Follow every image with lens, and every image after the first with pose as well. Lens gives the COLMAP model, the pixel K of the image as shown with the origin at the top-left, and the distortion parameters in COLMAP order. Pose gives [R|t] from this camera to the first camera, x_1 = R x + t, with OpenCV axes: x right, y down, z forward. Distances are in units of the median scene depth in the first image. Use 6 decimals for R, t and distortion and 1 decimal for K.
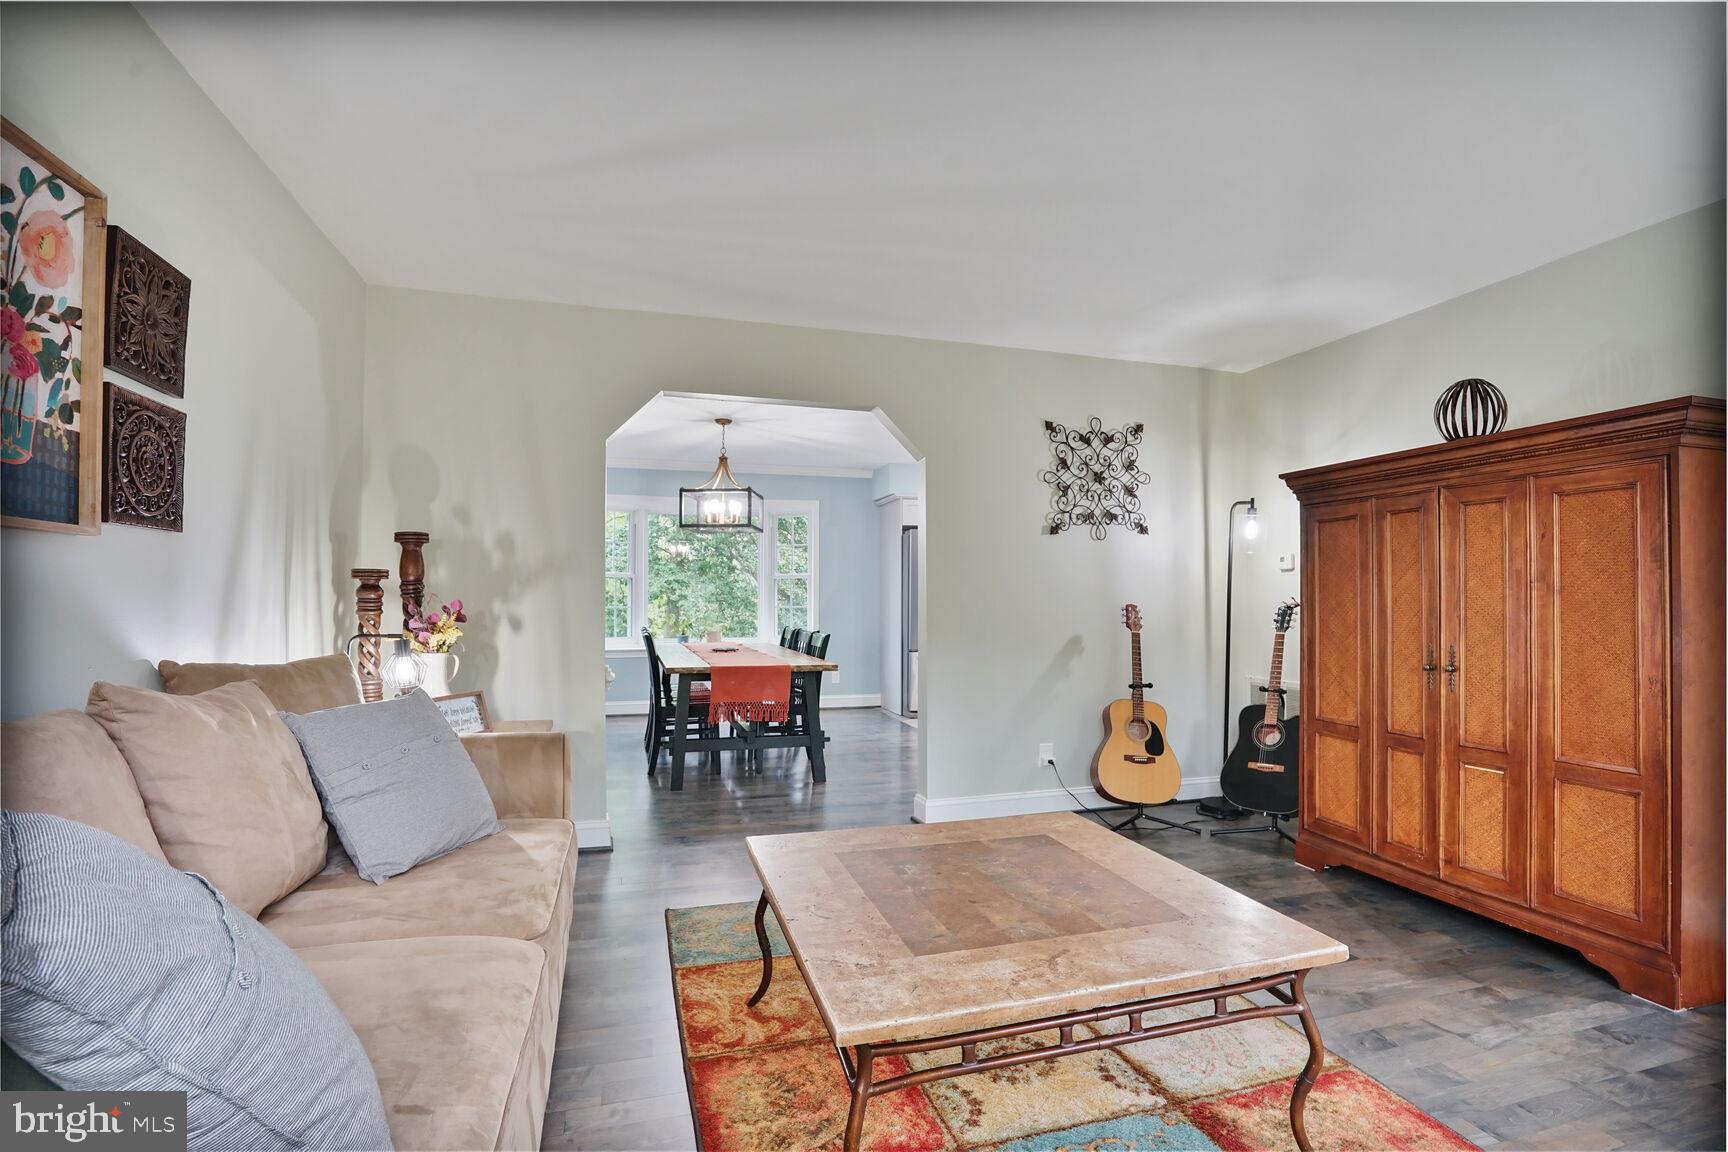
lens RADIAL K [[794.7, 0, 867.8], [0, 794.7, 583.7], [0, 0, 1]] dist [-0.057683, 0.019812]
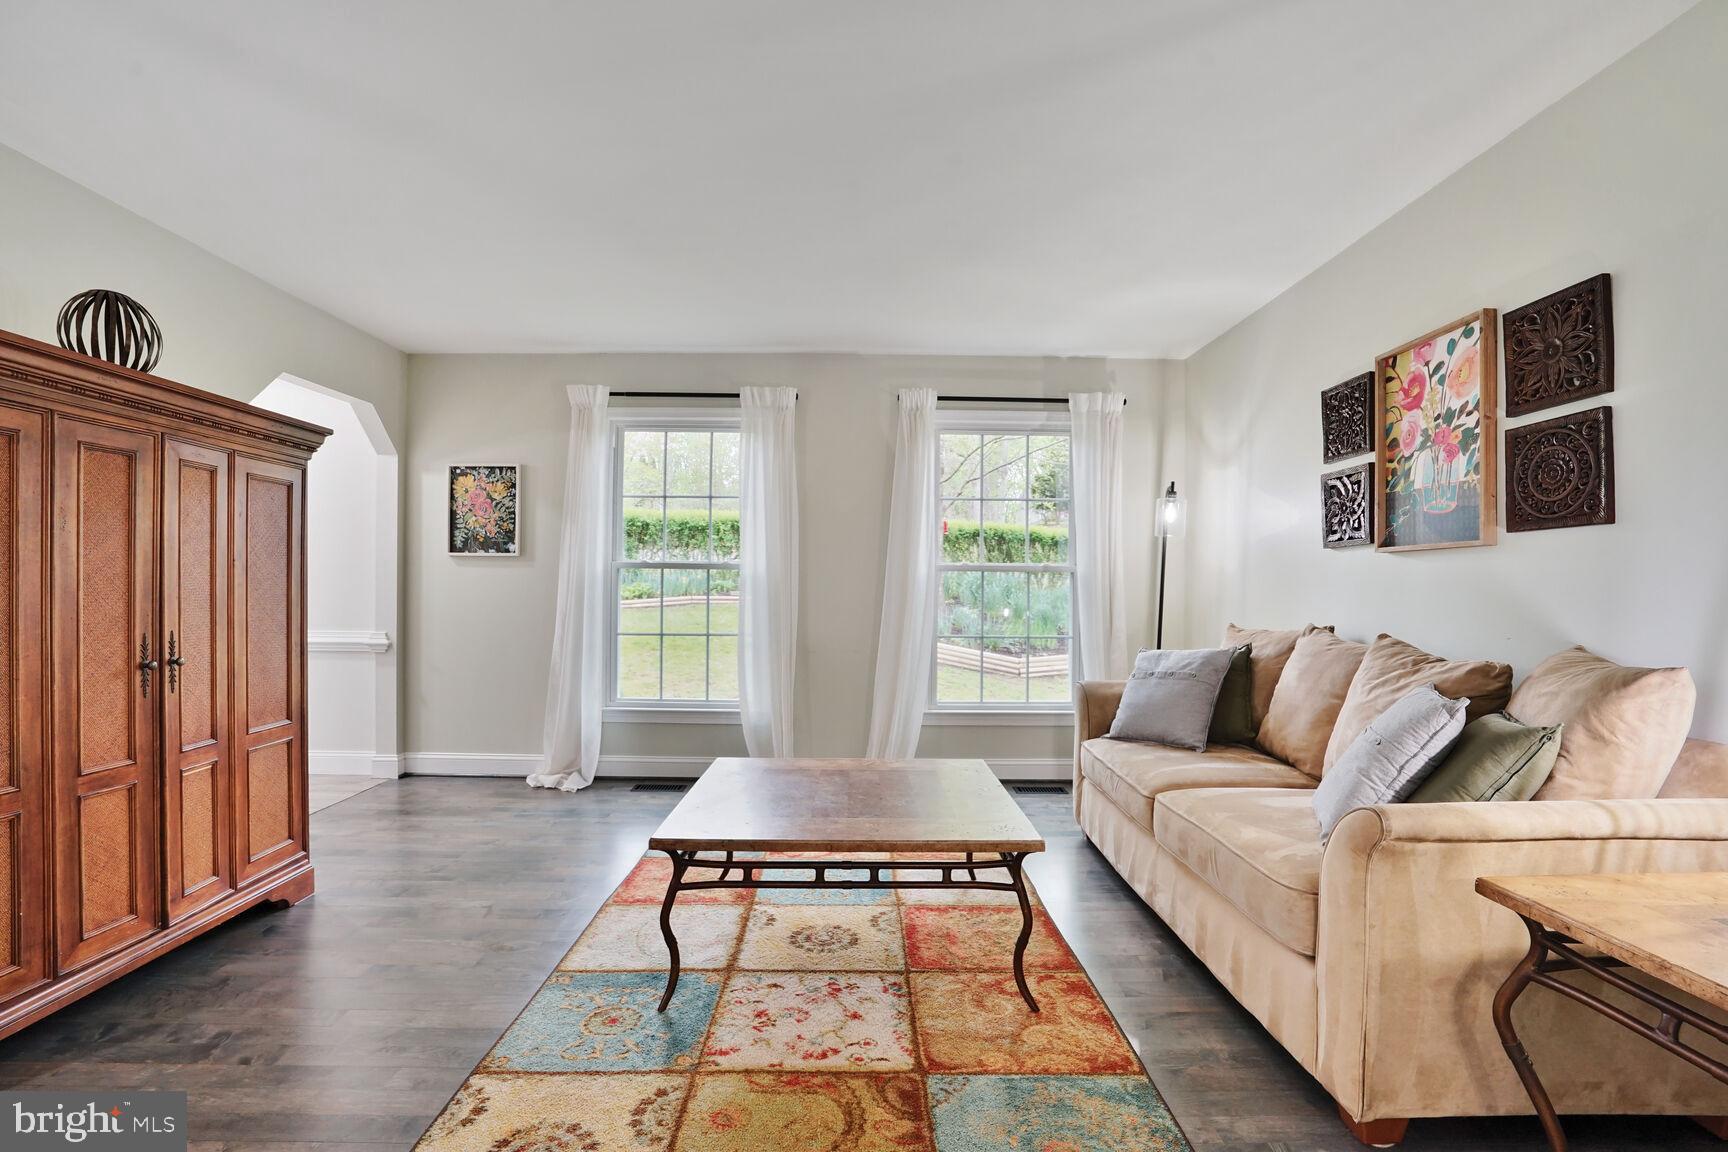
lens RADIAL K [[794.7, 0, 872.2], [0, 794.7, 584.6], [0, 0, 1]] dist [-0.057683, 0.019812]
pose [[-0.963294, -0.009636, 0.268277, -0.232068], [-0.015320, 0.999700, -0.019099, 0.046137], [-0.268012, -0.022508, -0.963152, 2.210411]]
